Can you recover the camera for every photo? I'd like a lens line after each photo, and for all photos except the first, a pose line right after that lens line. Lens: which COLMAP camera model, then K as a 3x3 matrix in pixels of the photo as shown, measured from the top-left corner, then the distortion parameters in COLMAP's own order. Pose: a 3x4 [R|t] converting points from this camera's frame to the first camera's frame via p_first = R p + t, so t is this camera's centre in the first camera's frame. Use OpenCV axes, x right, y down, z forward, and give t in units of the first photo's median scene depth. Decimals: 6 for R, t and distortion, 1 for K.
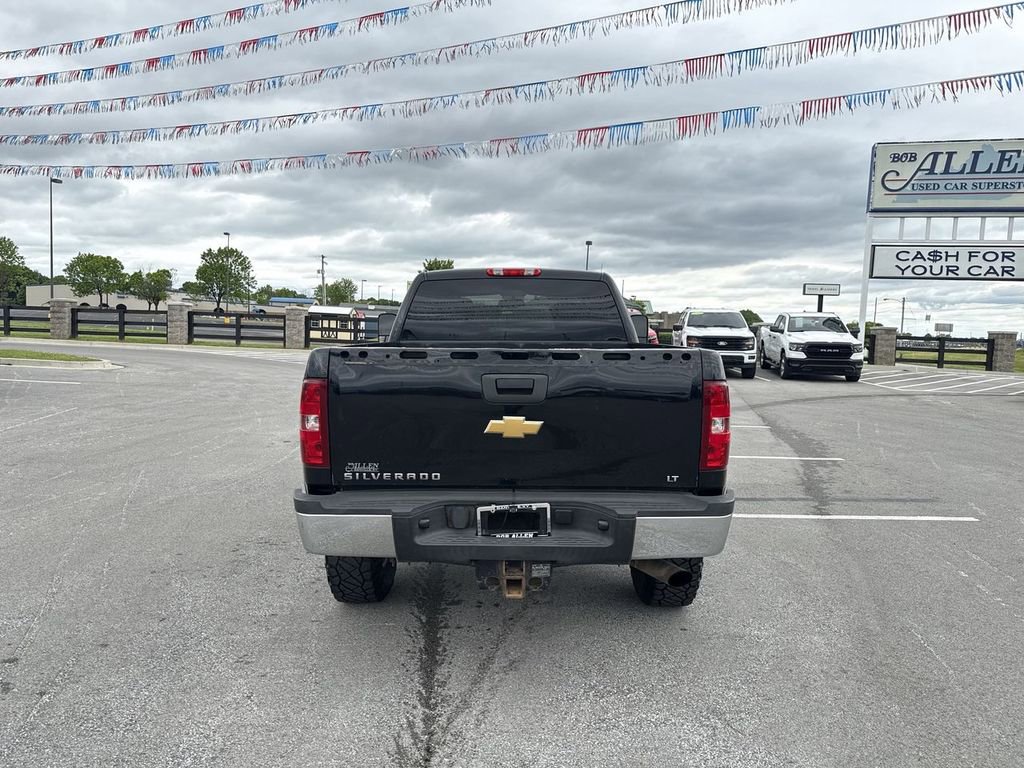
lens RADIAL K [[728.3, 0, 508.4], [0, 728.3, 367.7], [0, 0, 1]] dist [0.063857, -0.071879]
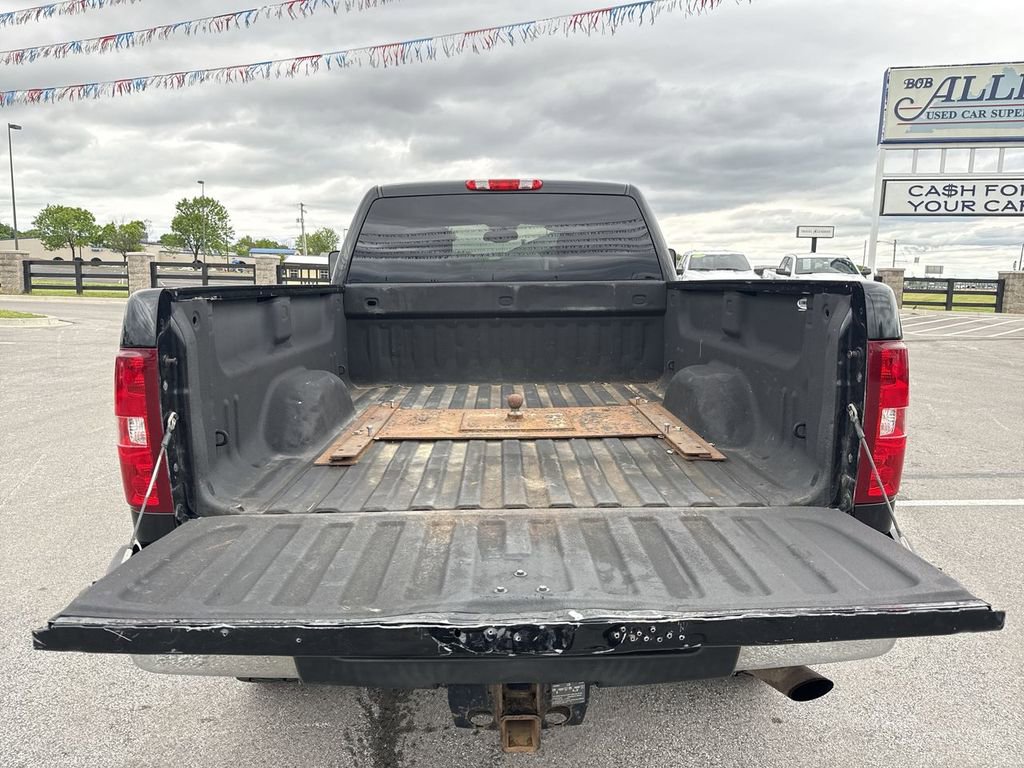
lens RADIAL K [[728.3, 0, 519.0], [0, 728.3, 358.8], [0, 0, 1]] dist [0.063857, -0.071879]
pose [[0.999238, -0.017373, 0.034965, -0.001365], [0.015340, 0.998222, 0.057598, -0.001551], [-0.035903, -0.057017, 0.997727, 0.078944]]
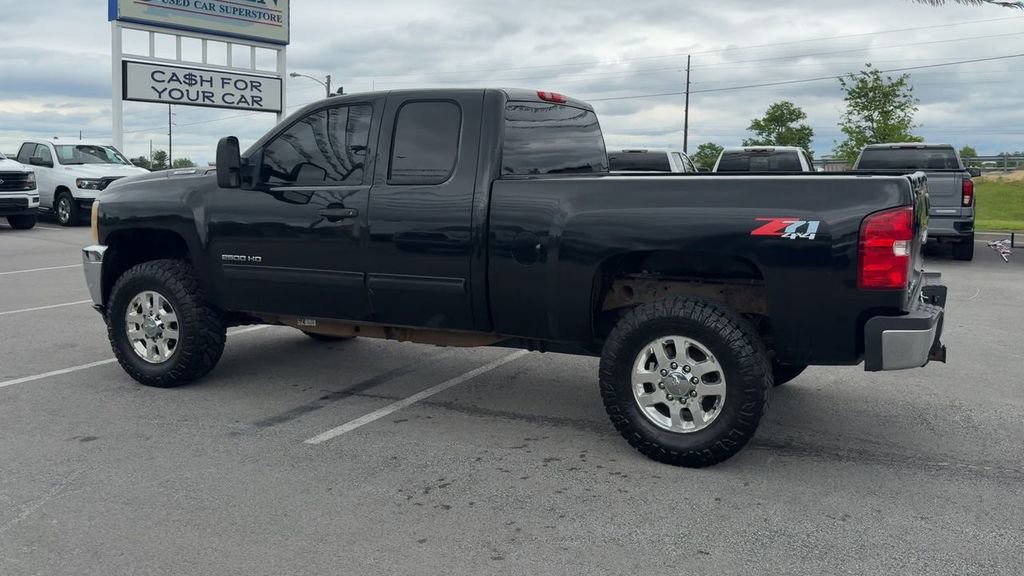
lens RADIAL K [[868.7, 0, 568.3], [0, 868.7, 234.3], [0, 0, 1]] dist [0.093142, -0.140703]
pose [[0.390596, -0.084826, 0.916646, -0.253090], [0.056133, 0.996087, 0.068258, -0.009046], [-0.918849, 0.024792, 0.393829, 0.148815]]
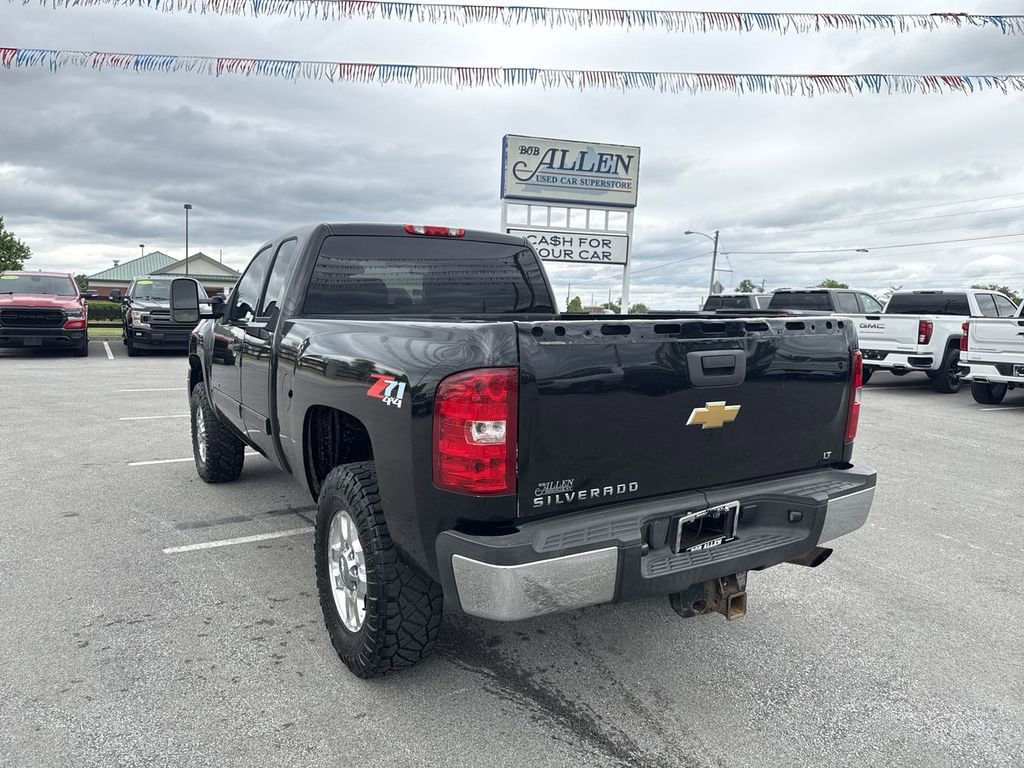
lens RADIAL K [[728.3, 0, 509.8], [0, 728.3, 375.3], [0, 0, 1]] dist [0.063857, -0.071879]
pose [[0.846567, -0.055293, 0.529402, -0.097835], [0.033424, 0.998149, 0.050803, -0.001953], [-0.531231, -0.025313, 0.846849, 0.066875]]
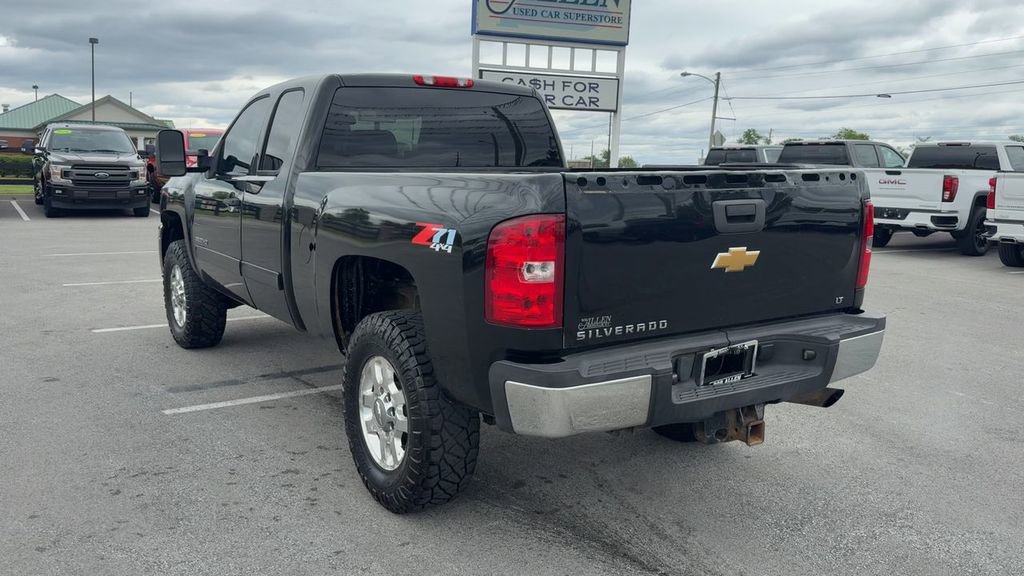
lens RADIAL K [[868.7, 0, 501.0], [0, 868.7, 257.4], [0, 0, 1]] dist [0.093142, -0.140703]
pose [[0.828187, -0.066234, 0.556525, -0.129615], [0.033680, 0.997079, 0.068545, -0.000568], [-0.559439, -0.038025, 0.827999, 0.043546]]
